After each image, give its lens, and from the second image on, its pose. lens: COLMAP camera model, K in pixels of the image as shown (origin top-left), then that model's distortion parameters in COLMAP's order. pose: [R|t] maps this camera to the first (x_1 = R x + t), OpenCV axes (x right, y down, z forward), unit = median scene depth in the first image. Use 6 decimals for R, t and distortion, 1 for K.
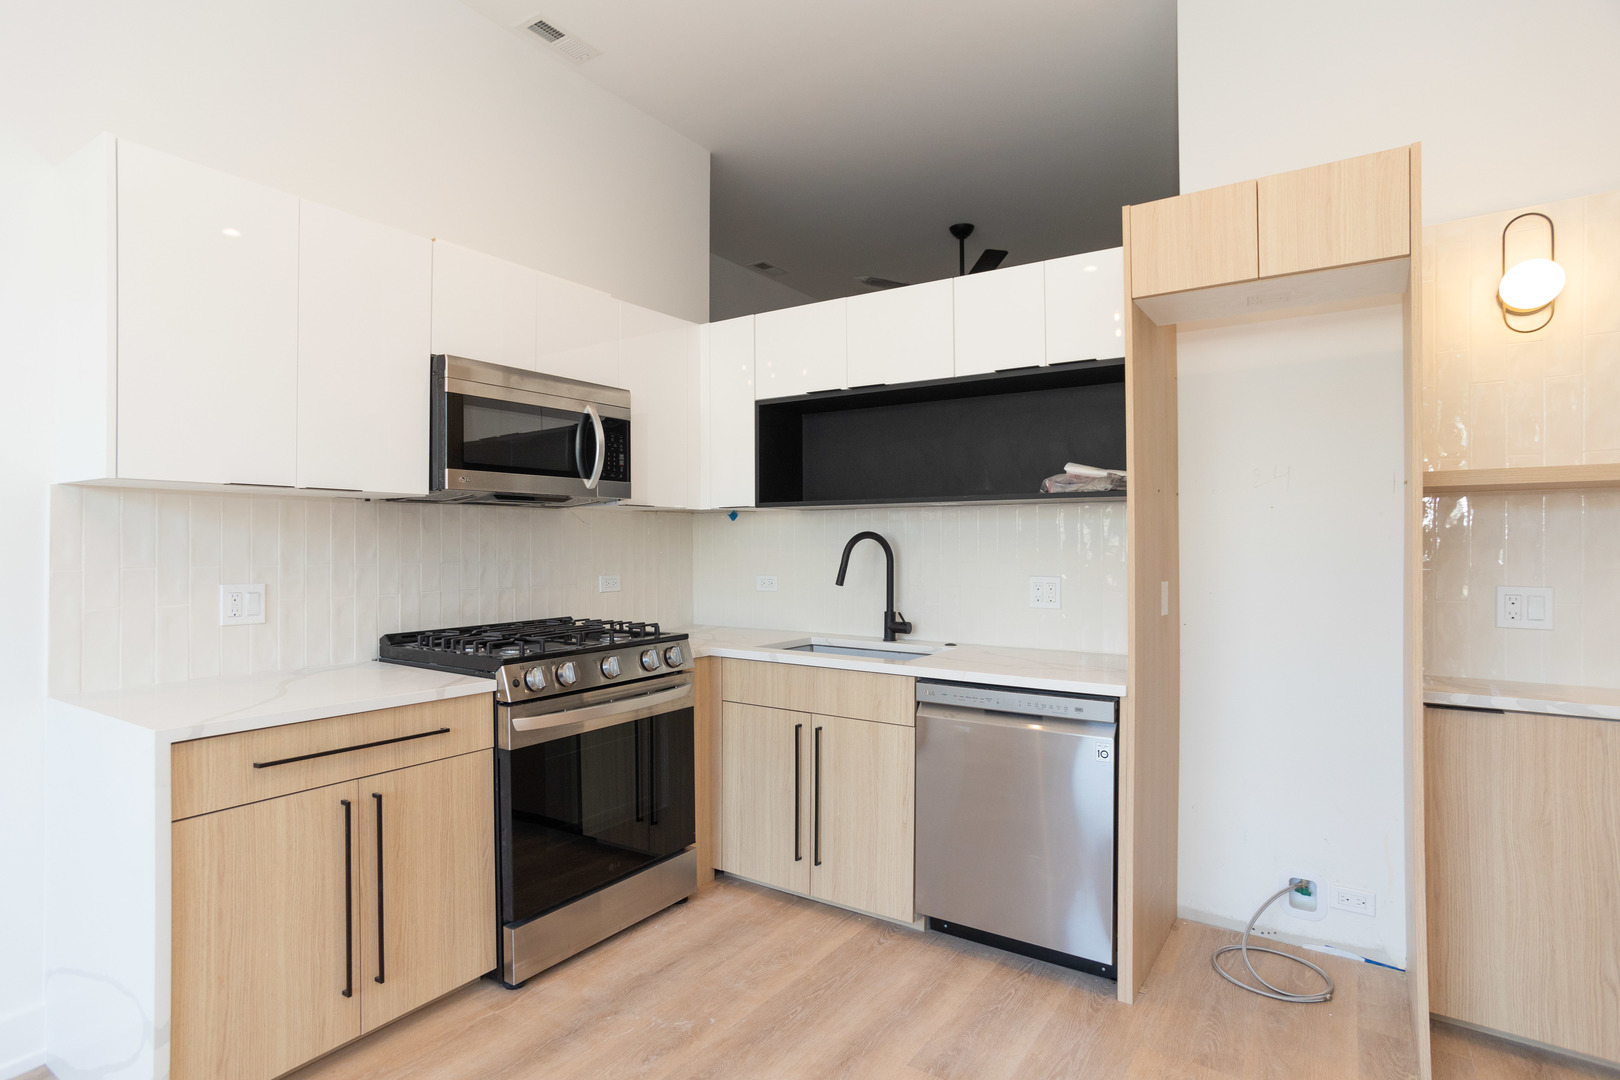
lens RADIAL K [[847.6, 0, 794.7], [0, 847.6, 542.8], [0, 0, 1]] dist [-0.065268, 0.046538]
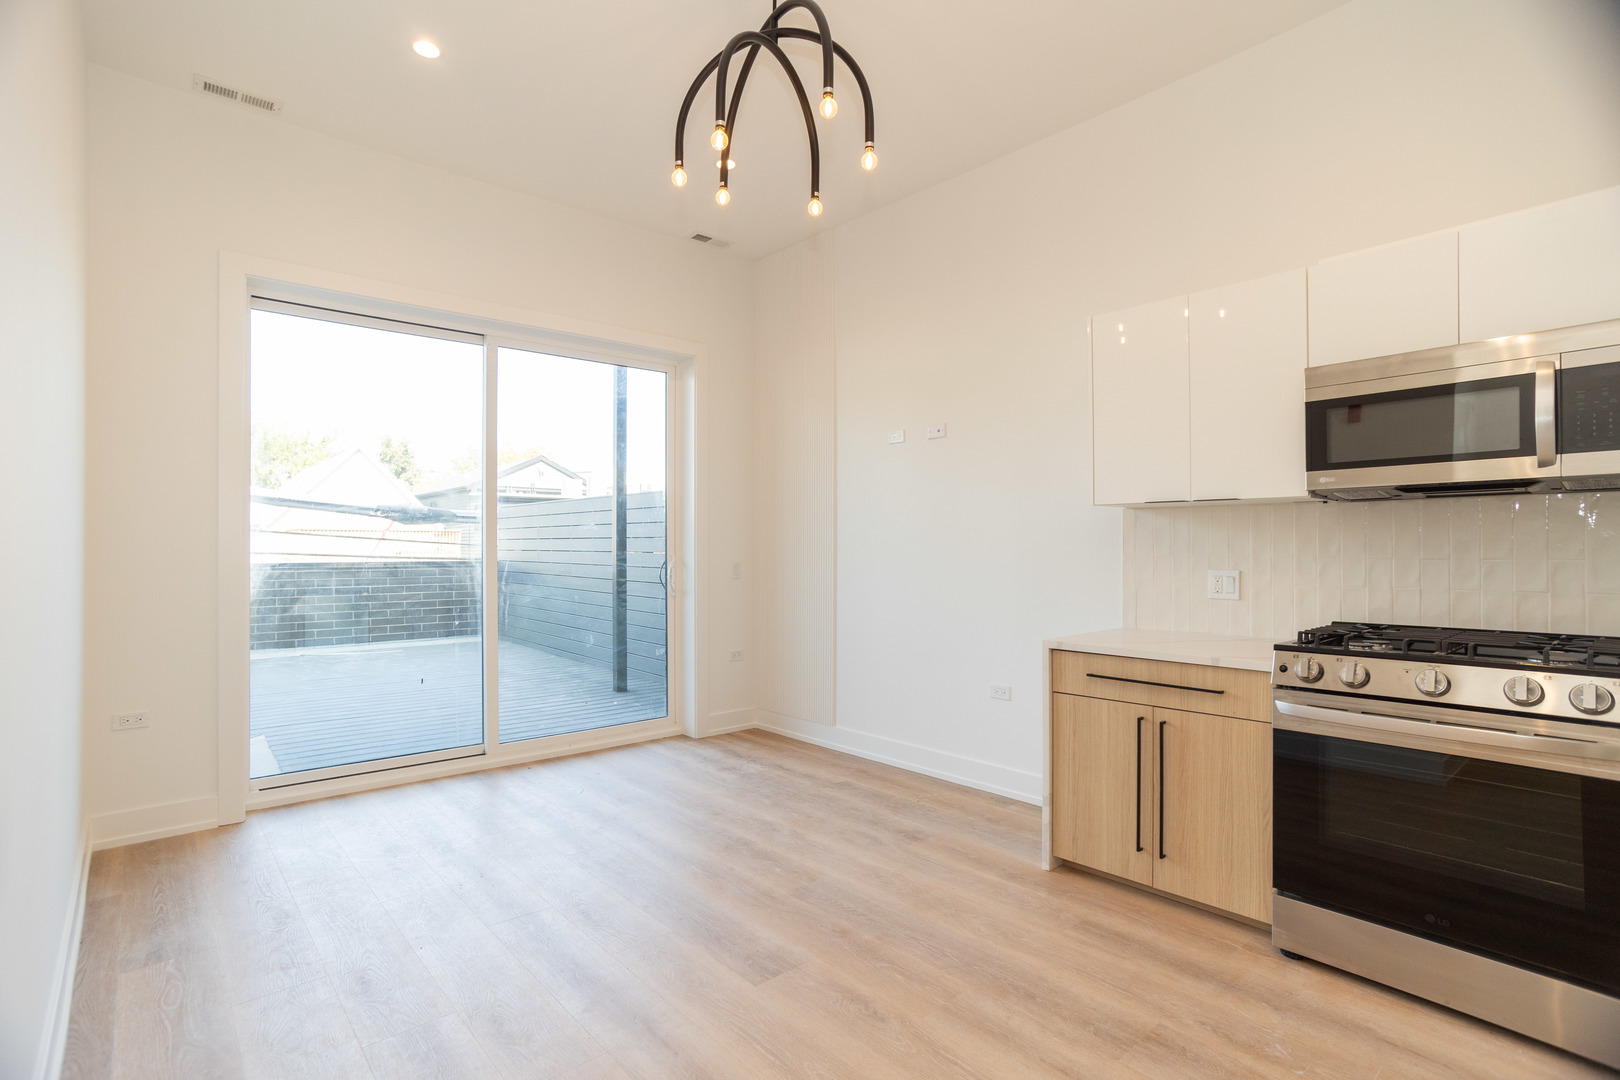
lens RADIAL K [[777.4, 0, 799.1], [0, 777.4, 542.0], [0, 0, 1]] dist [-0.076895, 0.051034]
pose [[-0.251412, -0.006464, -0.967859, 0.703006], [0.002968, 0.999968, -0.007449, 0.009435], [0.967876, -0.004745, -0.251385, 0.588950]]
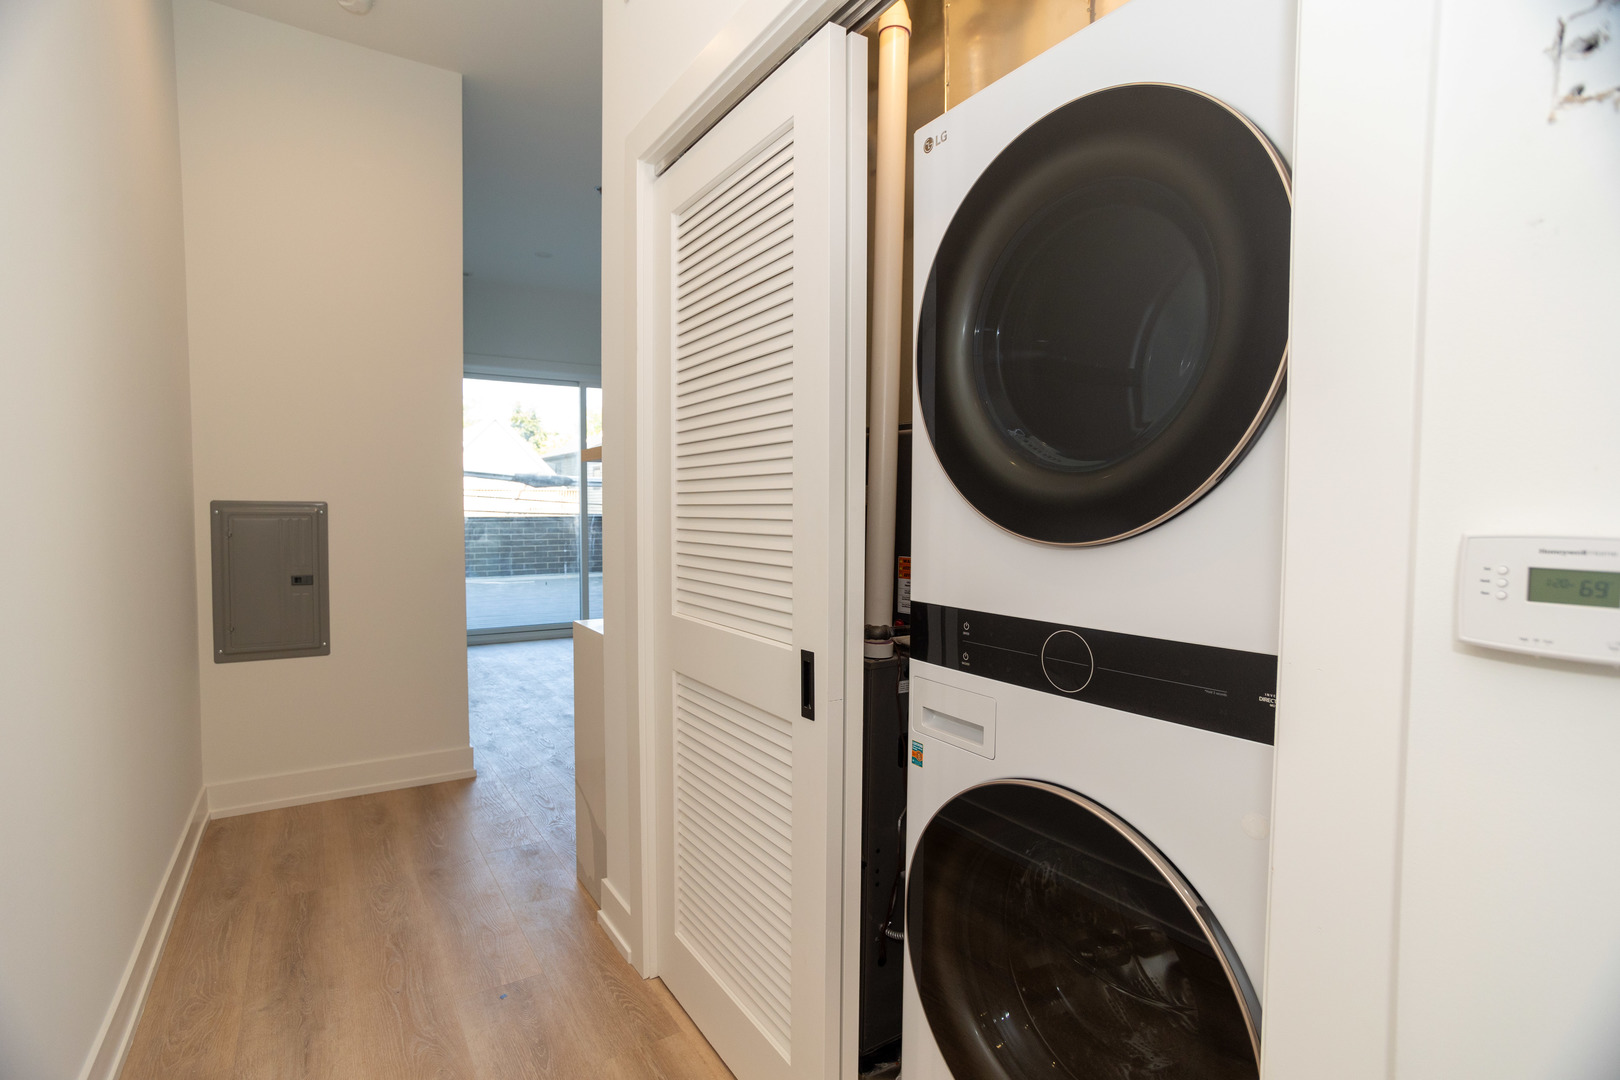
lens RADIAL K [[777.4, 0, 799.1], [0, 777.4, 542.0], [0, 0, 1]] dist [-0.076895, 0.051034]
pose [[-0.388560, 0.042576, -0.920439, 1.557954], [-0.002625, 0.998877, 0.047312, -0.002833], [0.921420, 0.020800, -0.388011, 1.342036]]
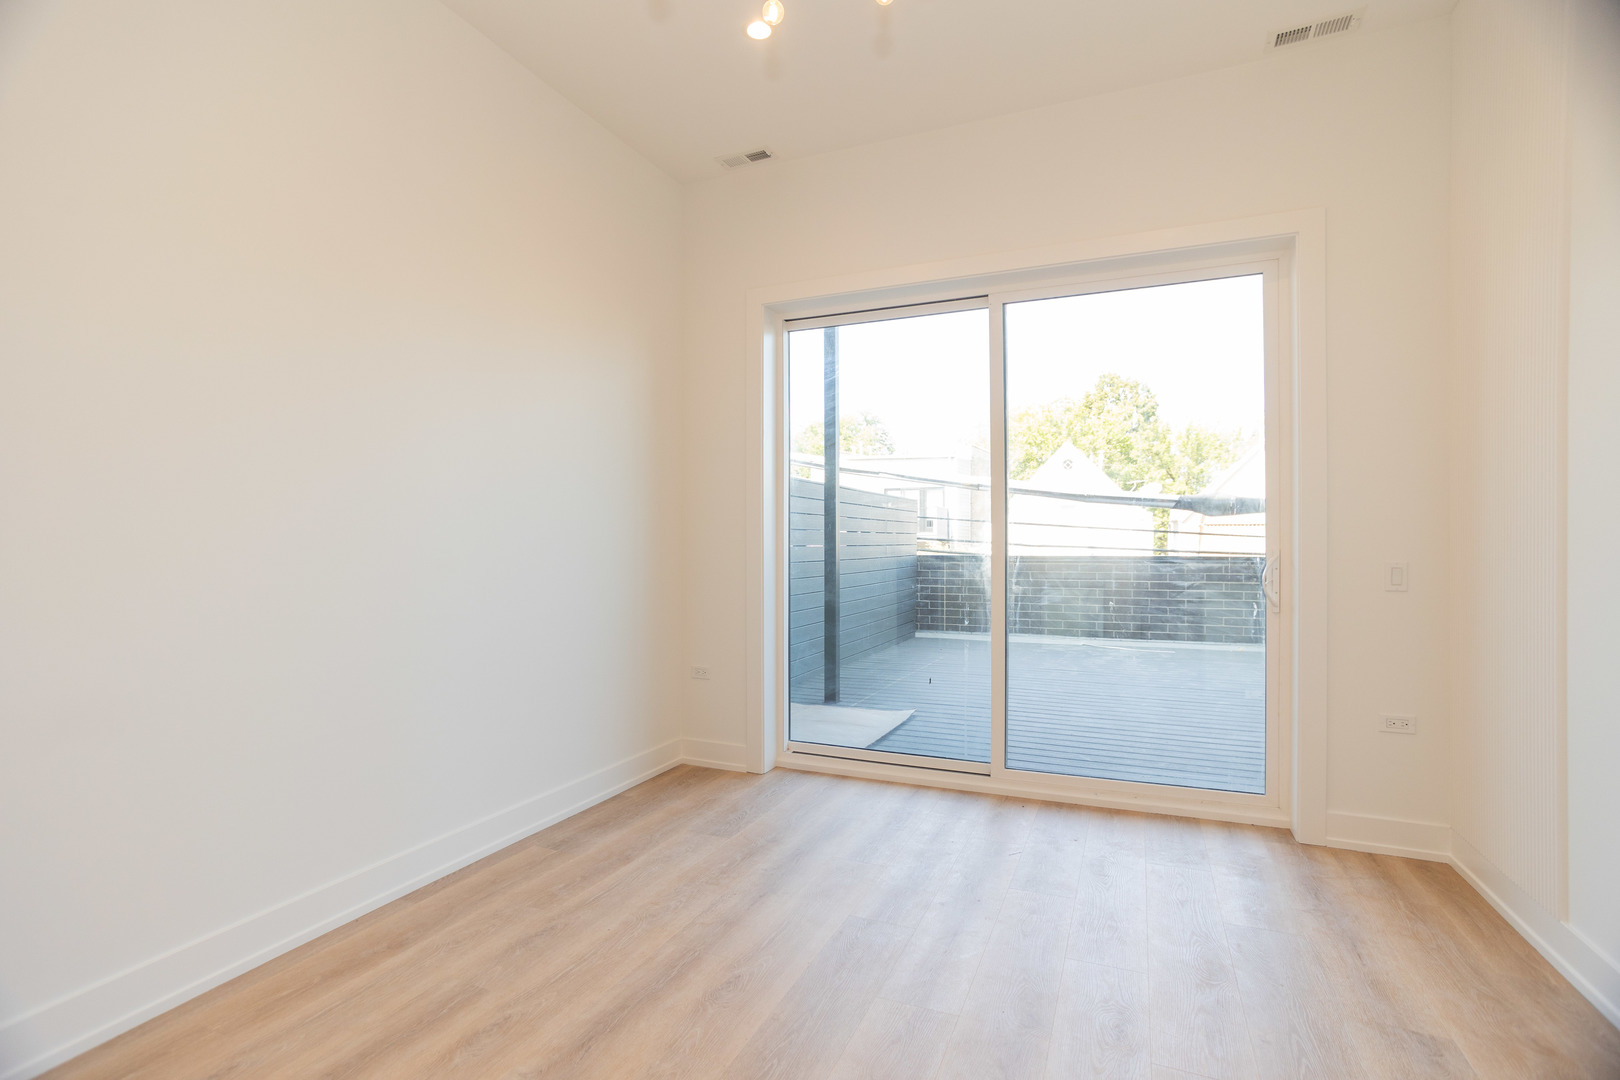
lens RADIAL K [[777.4, 0, 799.1], [0, 777.4, 542.0], [0, 0, 1]] dist [-0.076895, 0.051034]
pose [[-0.984010, 0.001026, -0.178109, -0.130954], [0.001705, 0.999992, -0.003659, 0.017412], [0.178104, -0.003904, -0.984004, 0.882504]]
